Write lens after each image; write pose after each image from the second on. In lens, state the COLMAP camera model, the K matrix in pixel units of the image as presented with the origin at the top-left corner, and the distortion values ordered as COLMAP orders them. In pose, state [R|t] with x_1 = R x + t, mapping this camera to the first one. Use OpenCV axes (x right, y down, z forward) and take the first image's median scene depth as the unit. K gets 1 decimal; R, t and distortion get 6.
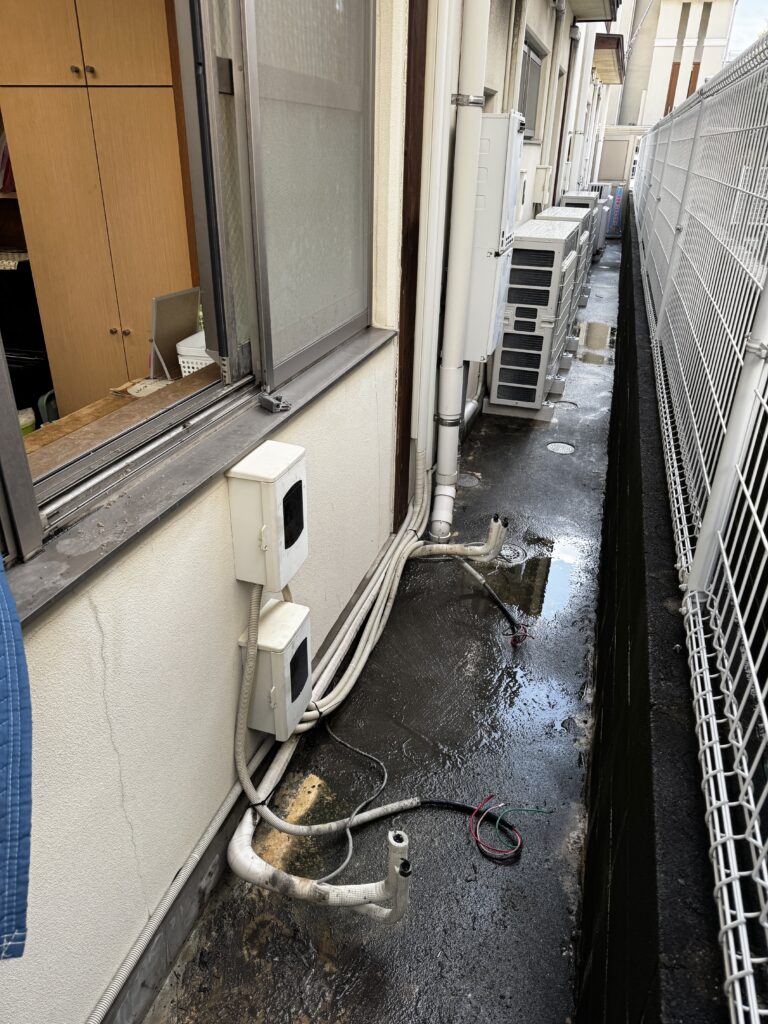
lens RADIAL K [[722.6, 0, 381.8], [0, 722.6, 516.7], [0, 0, 1]] dist [0.033564, -0.039889]
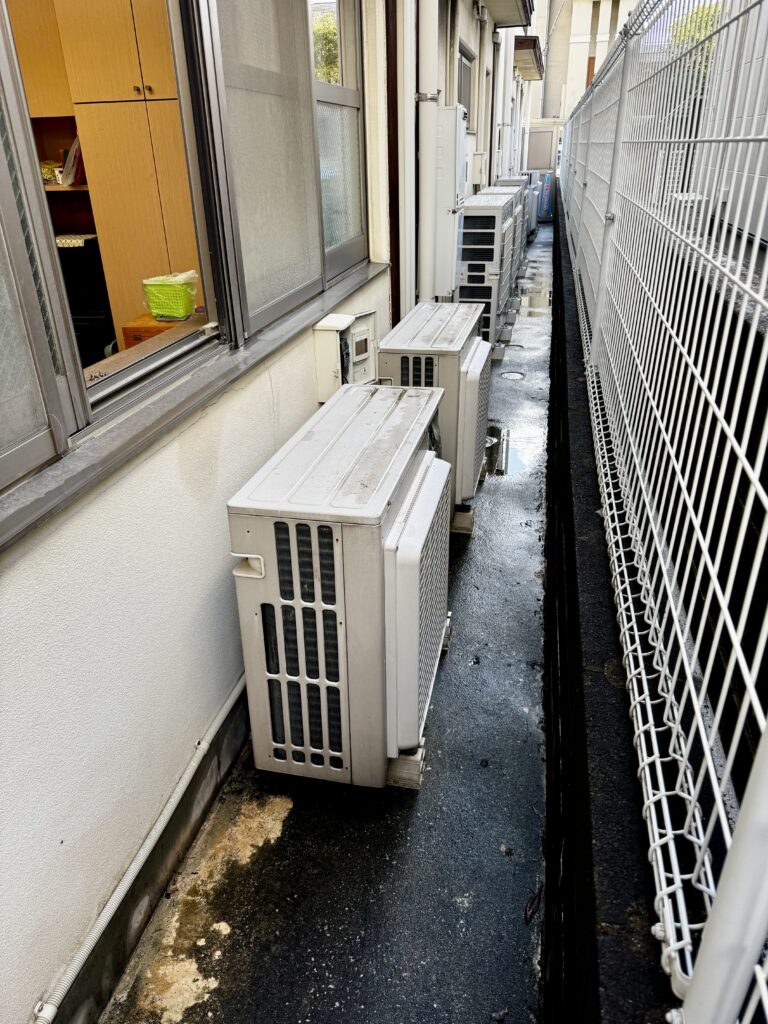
lens RADIAL K [[722.6, 0, 378.9], [0, 722.6, 517.8], [0, 0, 1]] dist [0.033564, -0.039889]
pose [[0.995683, -0.076686, 0.052287, -0.056696], [0.076890, 0.997038, -0.001891, 0.118037], [-0.051987, 0.005903, 0.998630, -0.199906]]
